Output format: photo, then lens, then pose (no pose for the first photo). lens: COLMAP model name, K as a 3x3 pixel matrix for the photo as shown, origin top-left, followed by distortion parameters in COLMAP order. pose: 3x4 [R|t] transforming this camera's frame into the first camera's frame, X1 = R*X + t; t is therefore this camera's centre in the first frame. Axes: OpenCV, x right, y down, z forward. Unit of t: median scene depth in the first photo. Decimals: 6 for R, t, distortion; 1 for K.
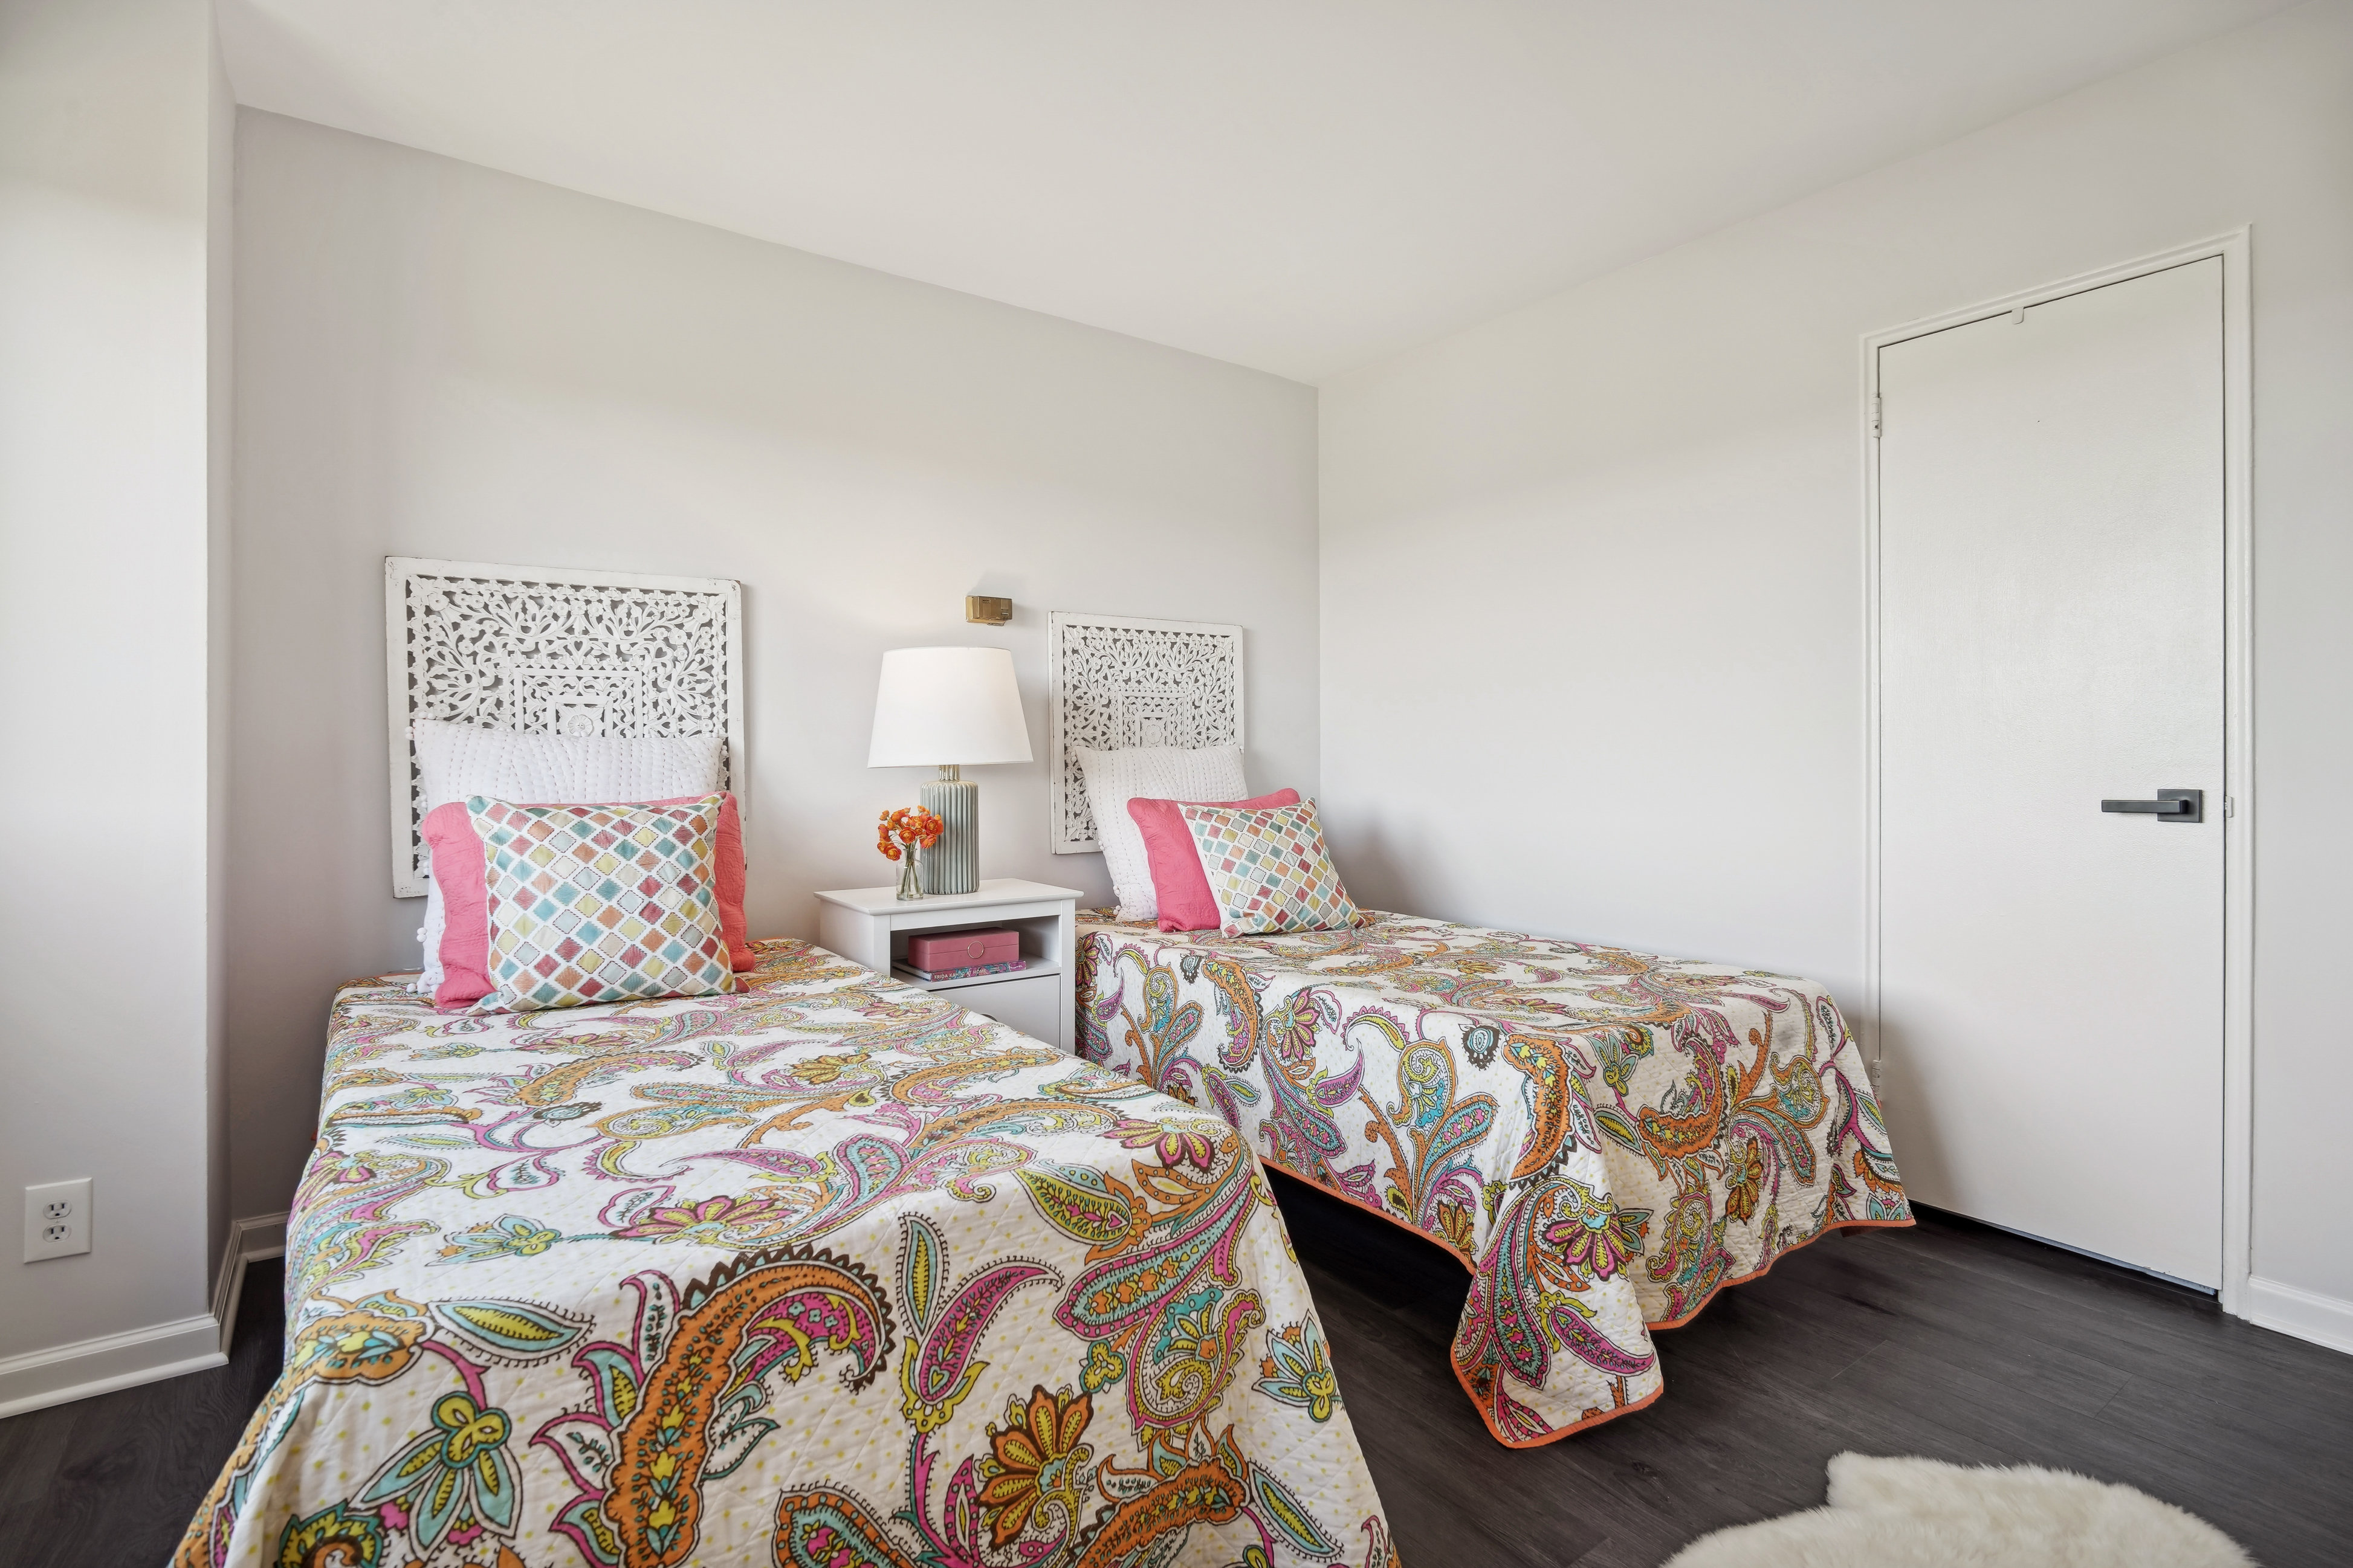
lens RADIAL K [[1127.6, 0, 1184.3], [0, 1127.6, 768.1], [0, 0, 1]] dist [0.004506, -0.002327]
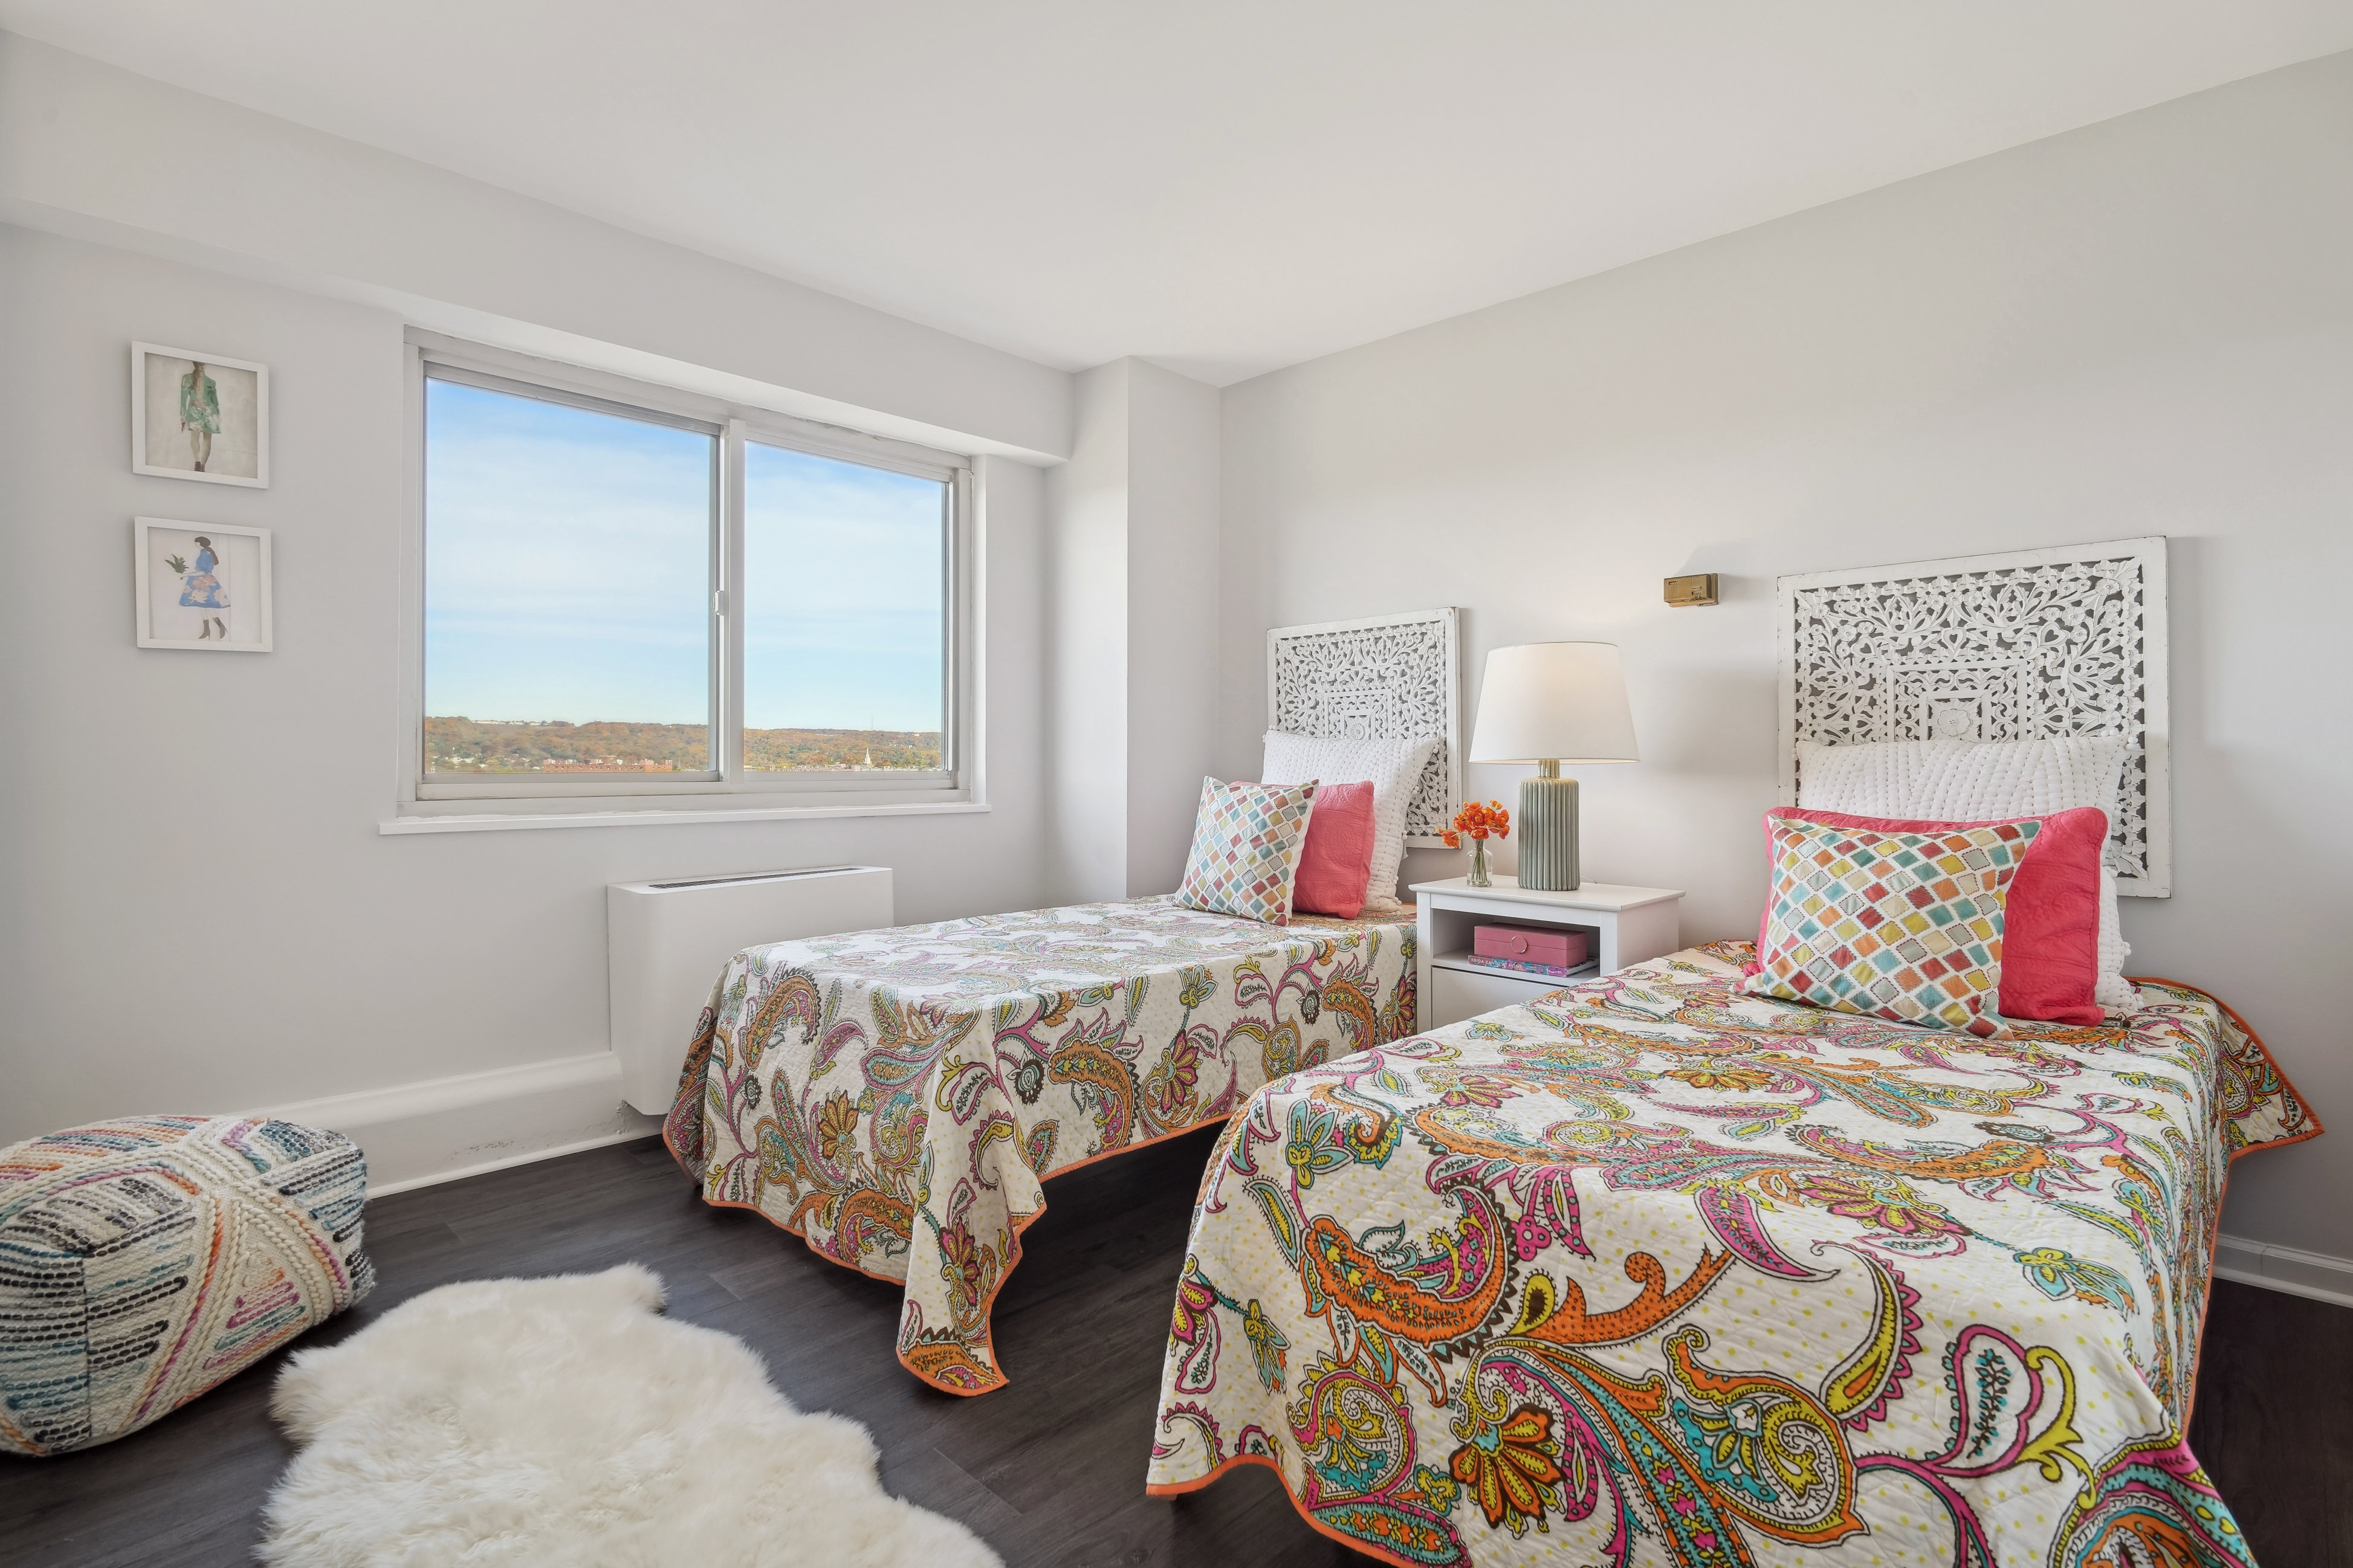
lens RADIAL K [[1127.6, 0, 1183.8], [0, 1127.6, 771.1], [0, 0, 1]] dist [0.004506, -0.002327]
pose [[0.168525, 0.015884, -0.985569, 0.373675], [-0.013184, 0.999817, 0.013859, -0.001910], [0.985609, 0.010658, 0.168704, 0.258089]]
